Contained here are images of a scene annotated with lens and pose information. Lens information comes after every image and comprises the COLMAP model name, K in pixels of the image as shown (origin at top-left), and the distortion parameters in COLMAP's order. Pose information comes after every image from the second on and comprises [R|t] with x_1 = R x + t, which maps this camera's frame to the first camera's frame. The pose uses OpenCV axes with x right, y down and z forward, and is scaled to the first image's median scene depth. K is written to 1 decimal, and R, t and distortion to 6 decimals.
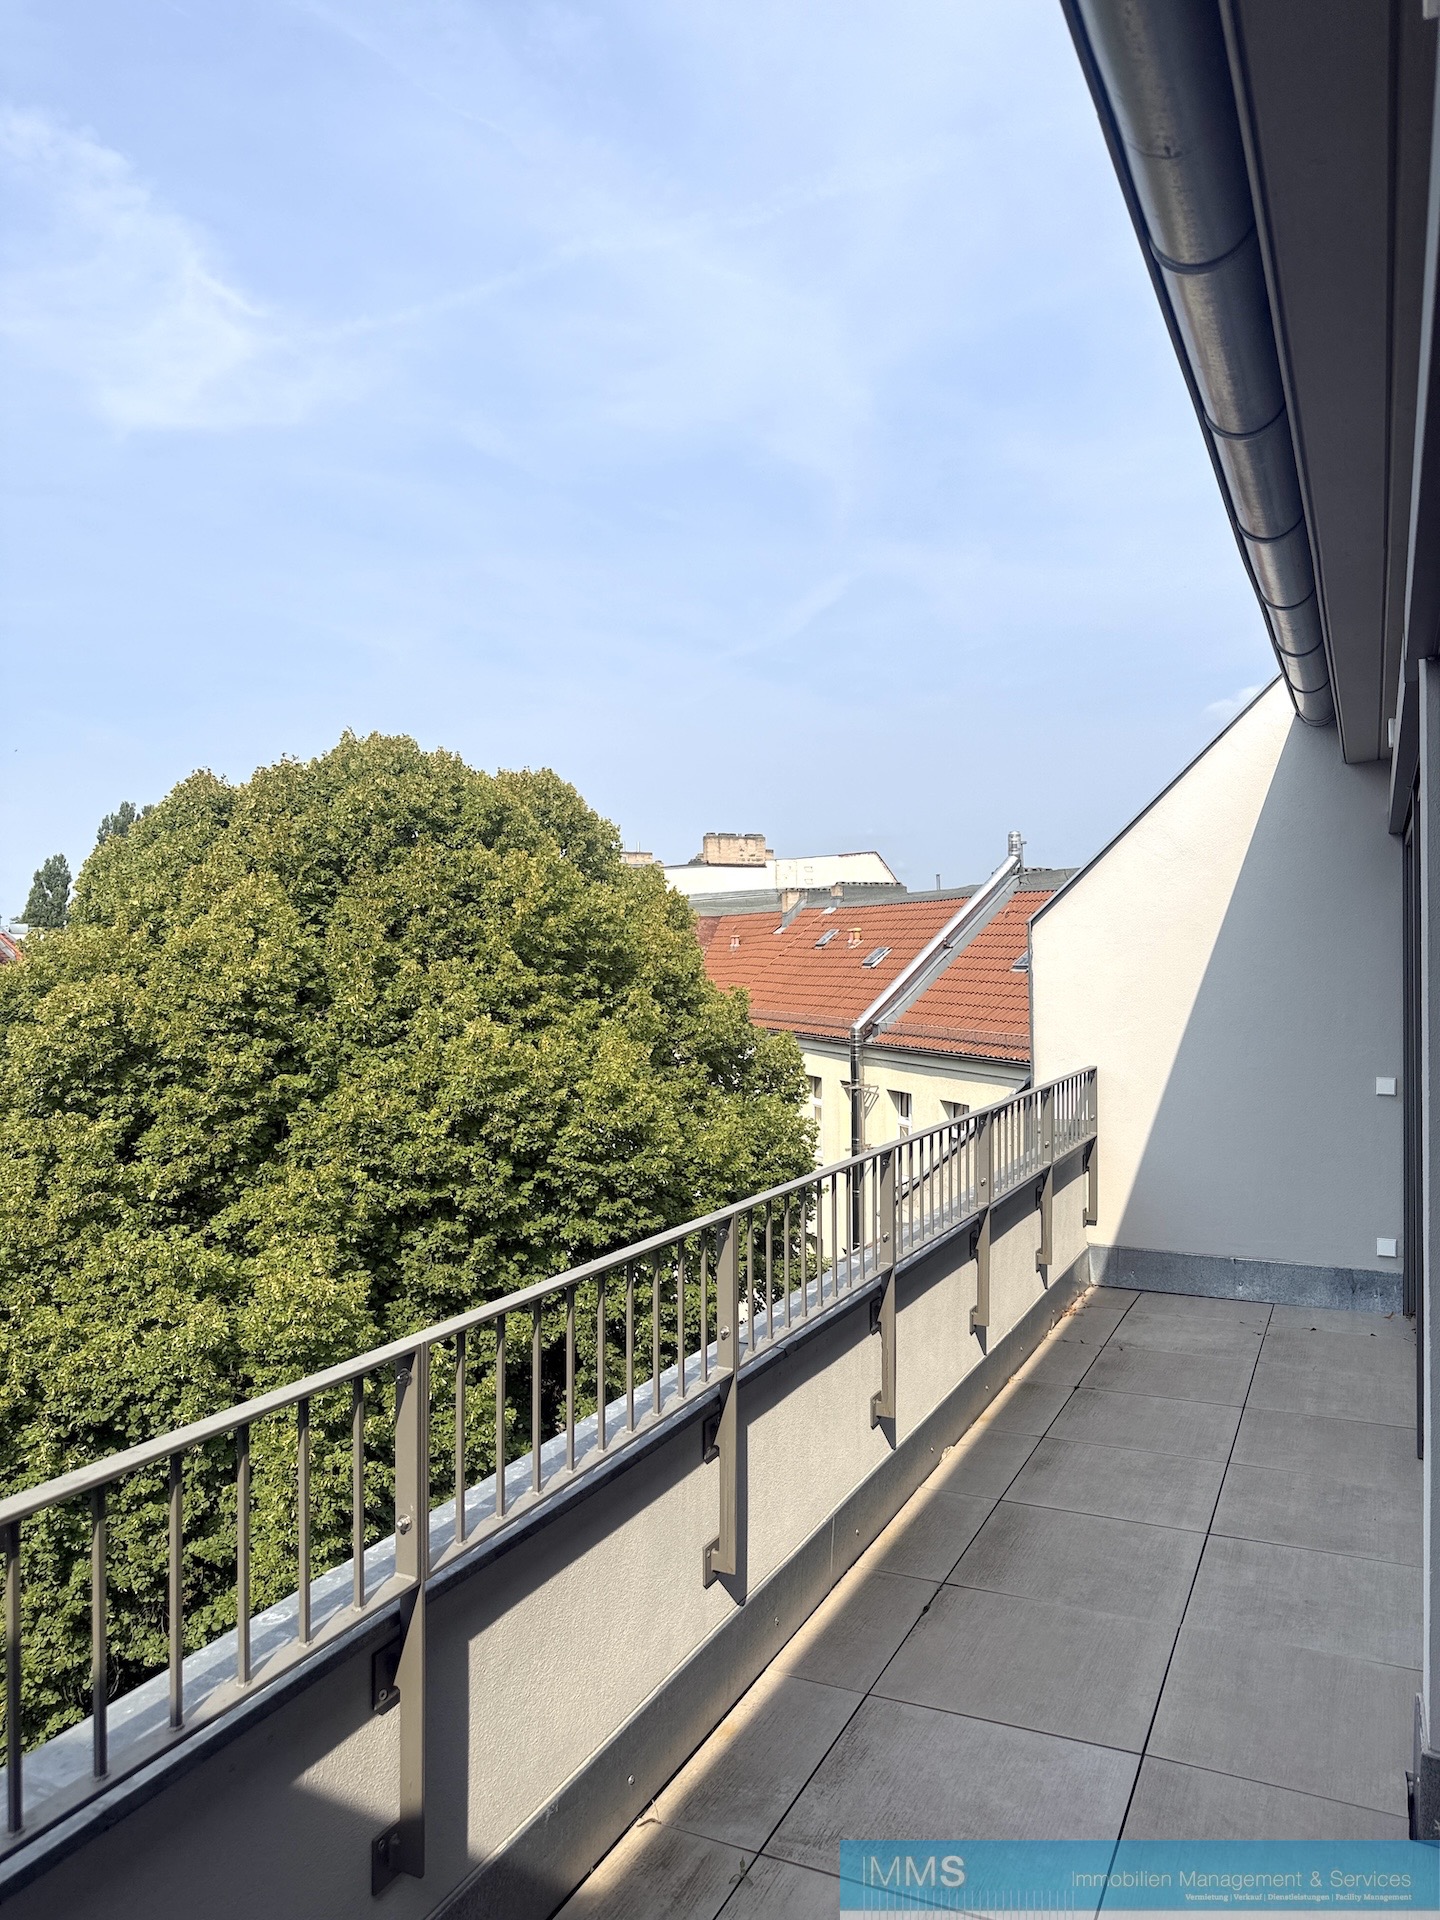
lens RADIAL K [[1342.1, 0, 720.0], [0, 1342.1, 960.0], [0, 0, 1]] dist [0.121340, -0.200473]
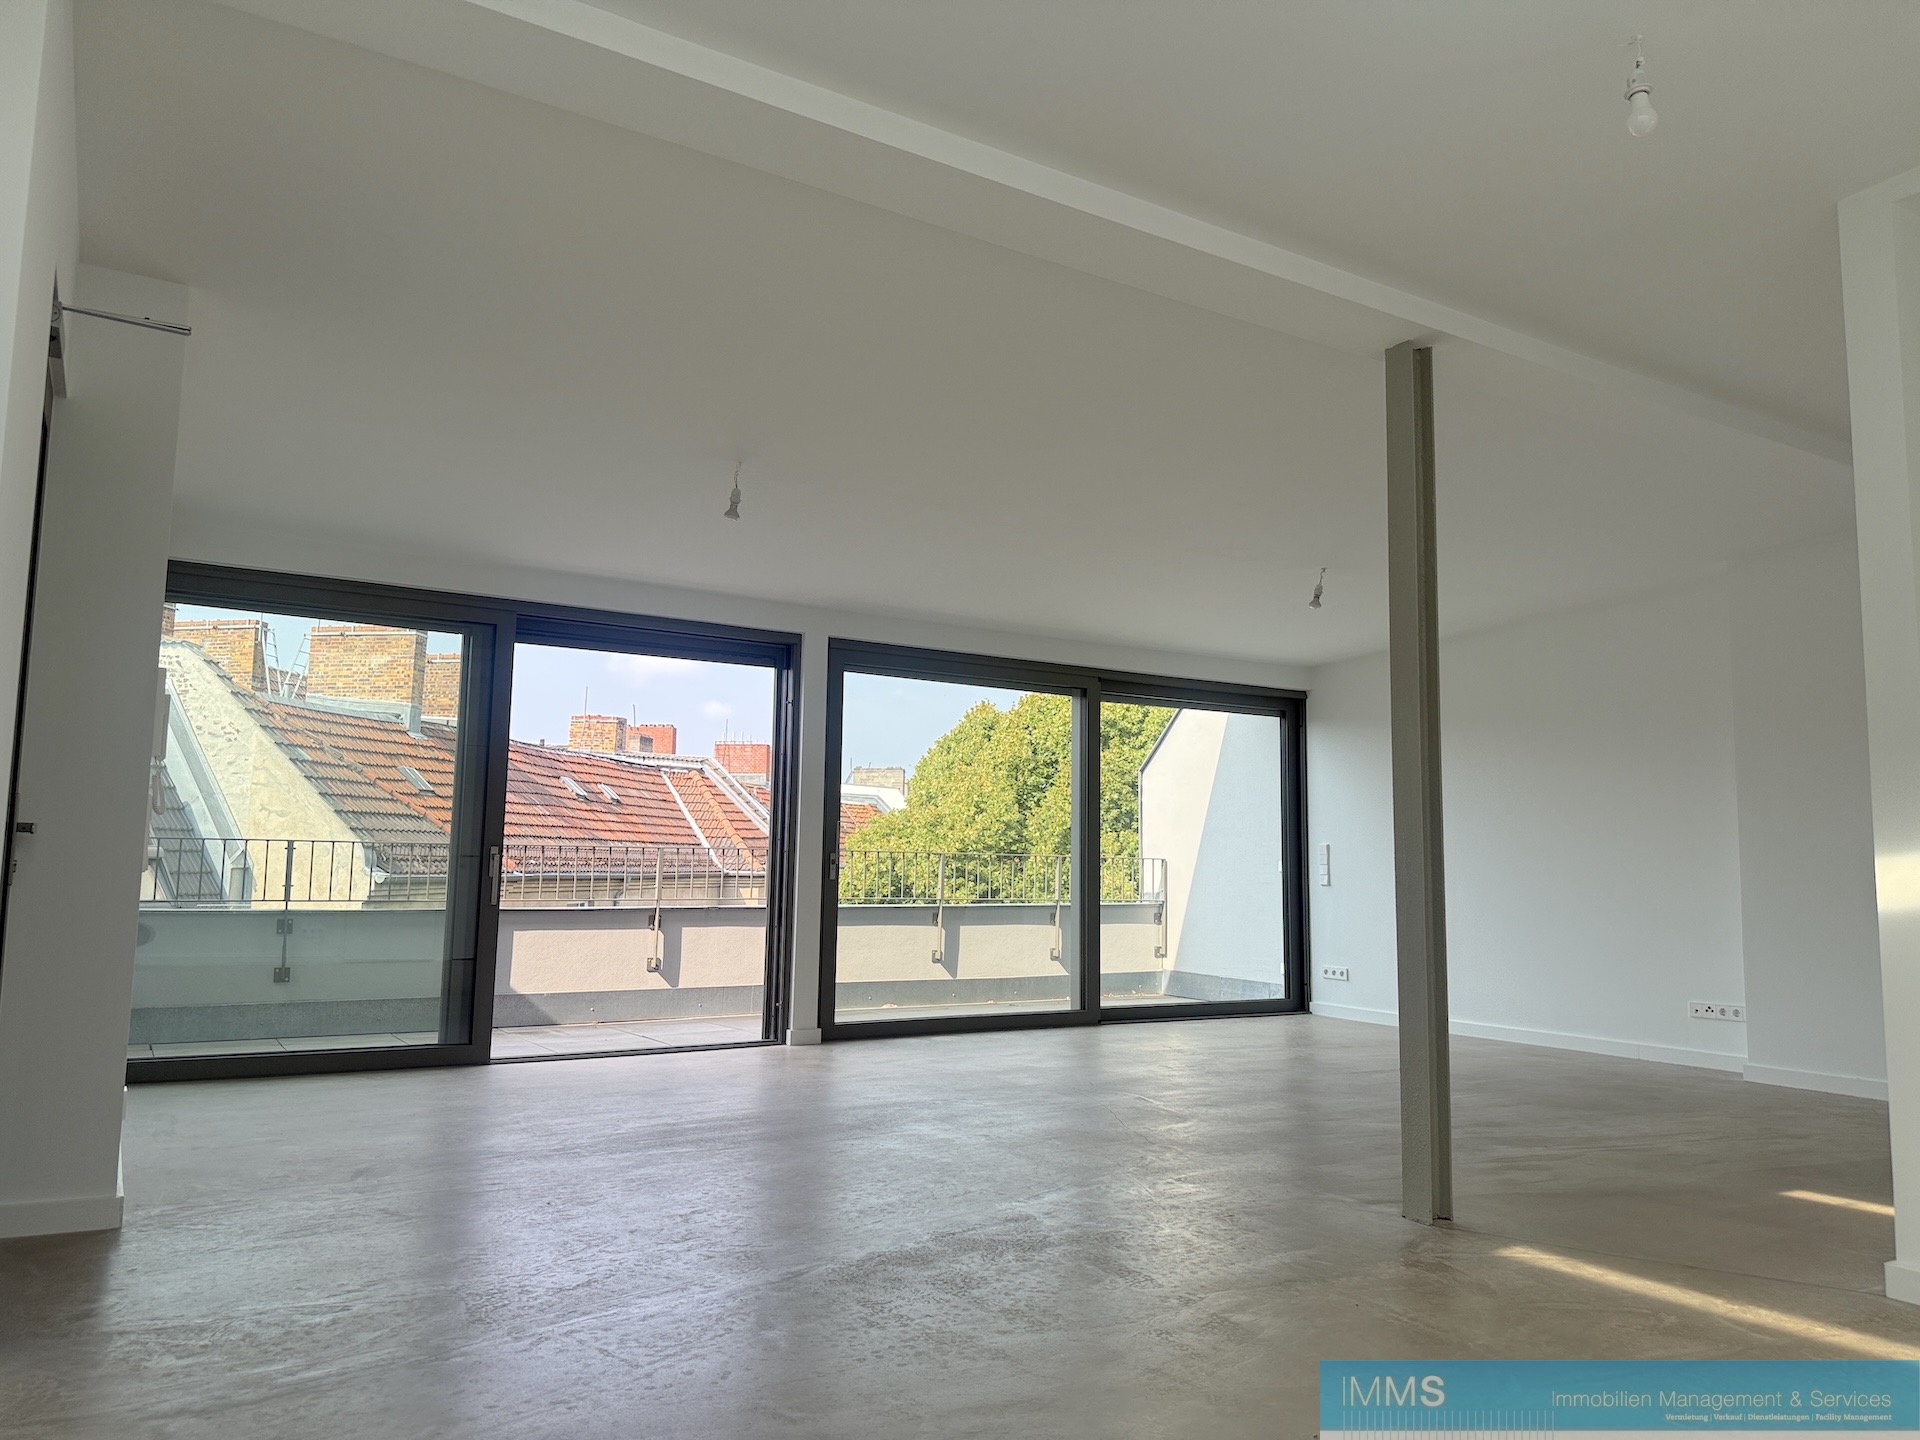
lens RADIAL K [[1345.8, 0, 970.8], [0, 1345.8, 716.2], [0, 0, 1]] dist [0.120258, -0.197278]
pose [[0.847826, -0.041837, -0.528621, 0.416321], [-0.021401, 0.993371, -0.112943, 0.042643], [0.529842, 0.107069, 0.841311, -0.227411]]
